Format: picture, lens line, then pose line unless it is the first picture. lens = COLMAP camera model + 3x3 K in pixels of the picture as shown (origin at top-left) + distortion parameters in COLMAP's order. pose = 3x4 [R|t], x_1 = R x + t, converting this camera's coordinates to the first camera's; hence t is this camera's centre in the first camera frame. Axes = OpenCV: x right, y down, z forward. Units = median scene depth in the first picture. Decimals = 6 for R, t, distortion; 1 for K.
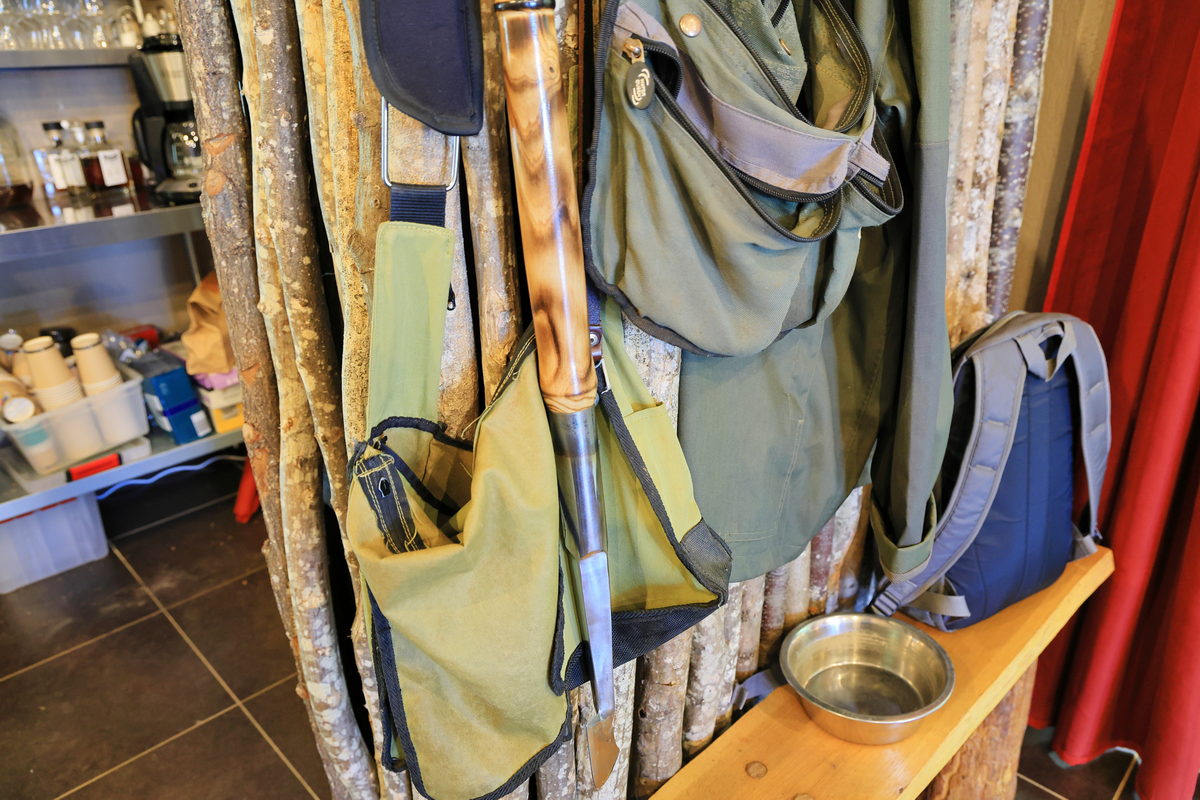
lens RADIAL K [[811.9, 0, 600.0], [0, 811.9, 400.0], [0, 0, 1]] dist [-0.094575, 0.050805]
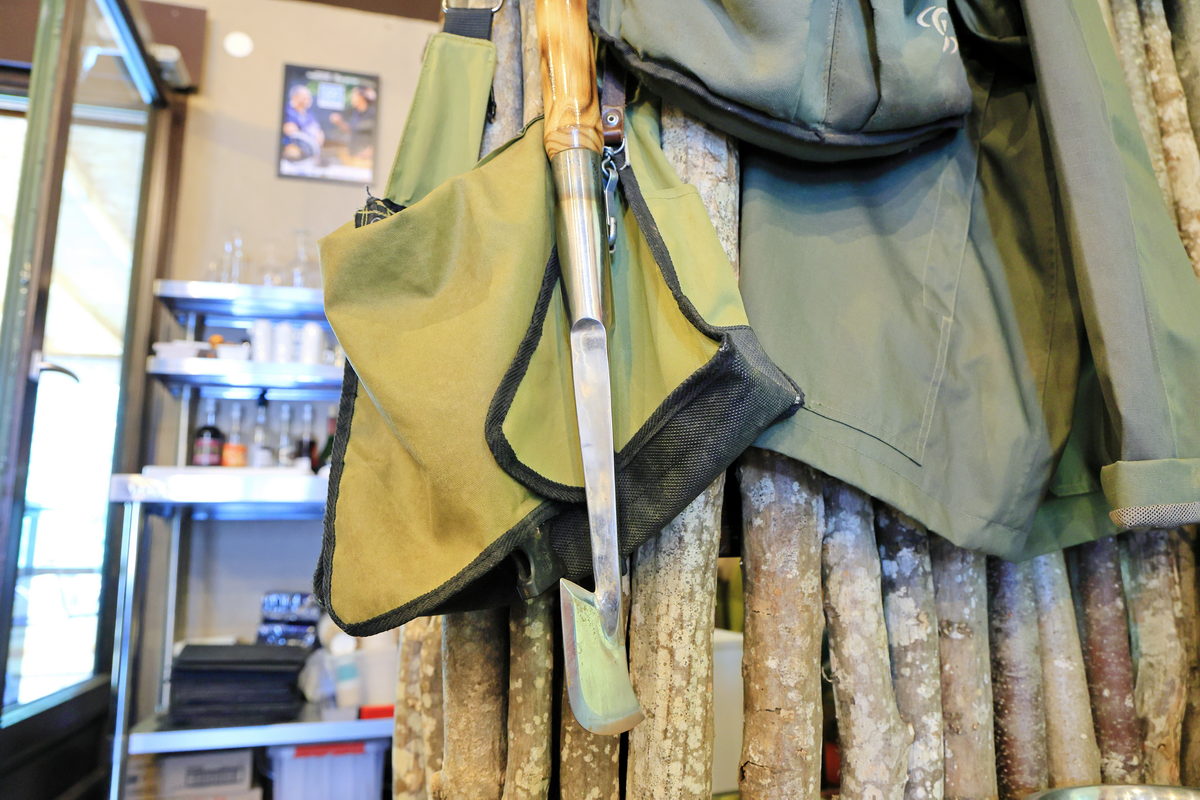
lens RADIAL K [[811.9, 0, 600.0], [0, 811.9, 400.0], [0, 0, 1]] dist [-0.094575, 0.050805]
pose [[0.889793, -0.072242, -0.450611, 0.266694], [-0.180109, 0.851652, -0.492188, 0.475726], [0.419321, 0.519104, 0.744783, 0.313951]]
